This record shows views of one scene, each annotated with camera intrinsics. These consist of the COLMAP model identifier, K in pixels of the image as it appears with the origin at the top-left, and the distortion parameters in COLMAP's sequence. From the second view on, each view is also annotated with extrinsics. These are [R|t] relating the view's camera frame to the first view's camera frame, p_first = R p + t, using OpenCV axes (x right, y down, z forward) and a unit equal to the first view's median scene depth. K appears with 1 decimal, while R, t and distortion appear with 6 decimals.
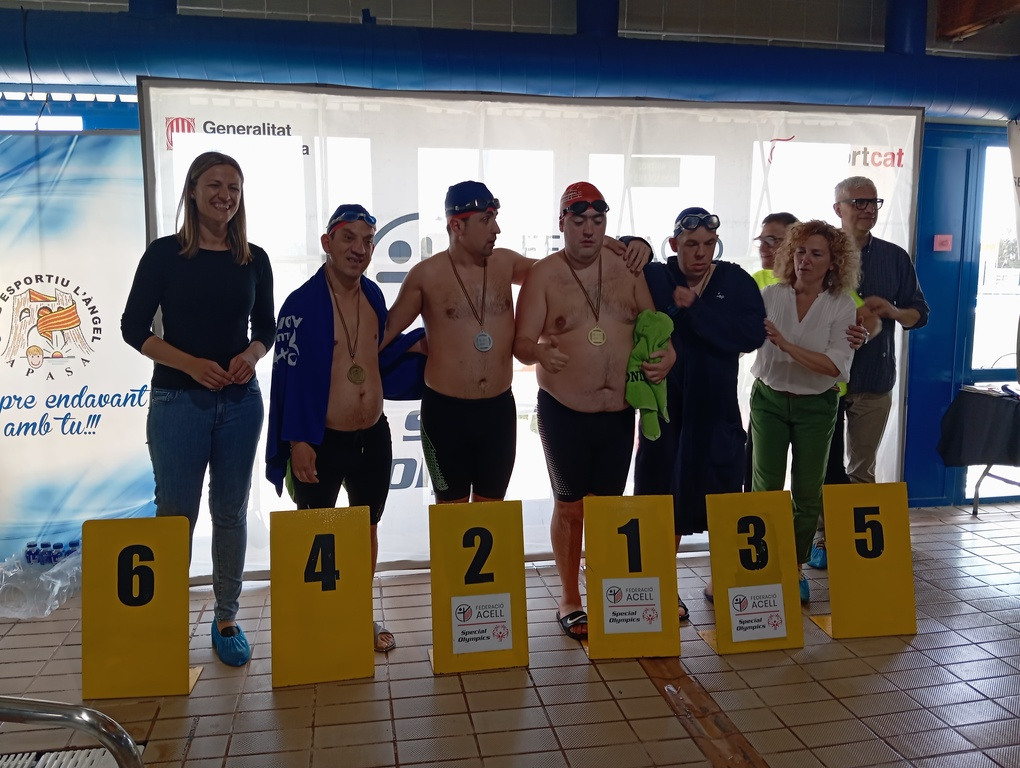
lens RADIAL K [[945.7, 0, 539.0], [0, 945.7, 378.6], [0, 0, 1]] dist [0.029076, -0.124942]
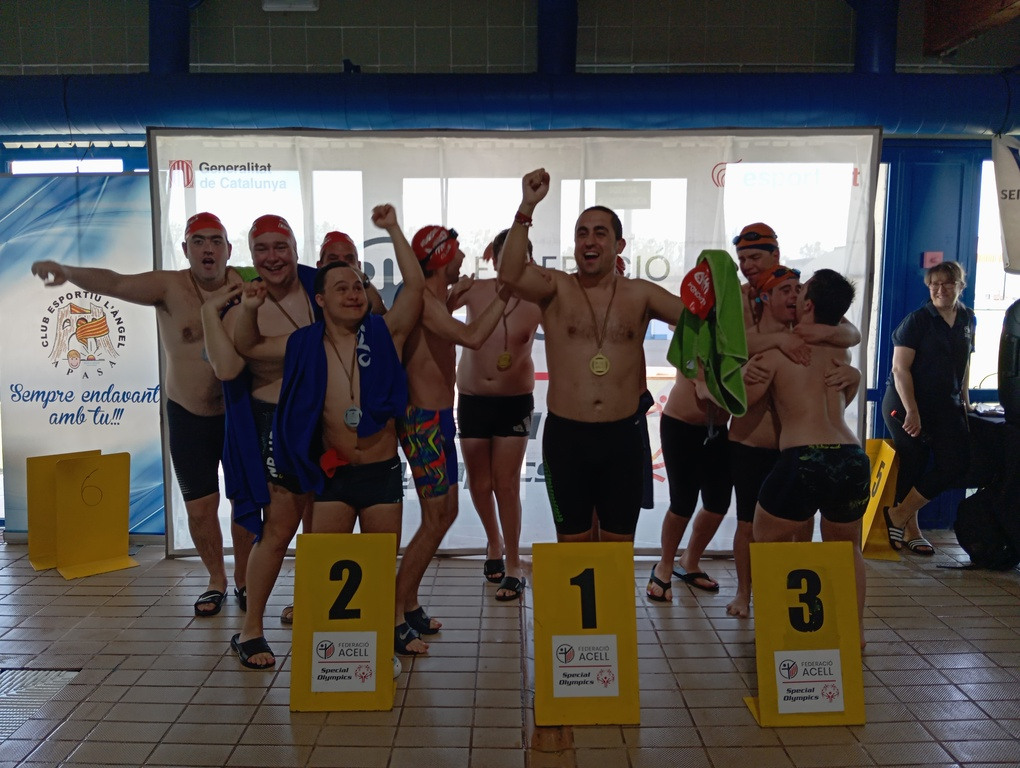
lens RADIAL K [[945.7, 0, 503.7], [0, 945.7, 381.4], [0, 0, 1]] dist [0.029076, -0.124942]
pose [[0.978085, 0.018906, -0.207348, 0.255407], [-0.023349, 0.999547, -0.019001, 0.015460], [0.206895, 0.023426, 0.978083, -0.071247]]
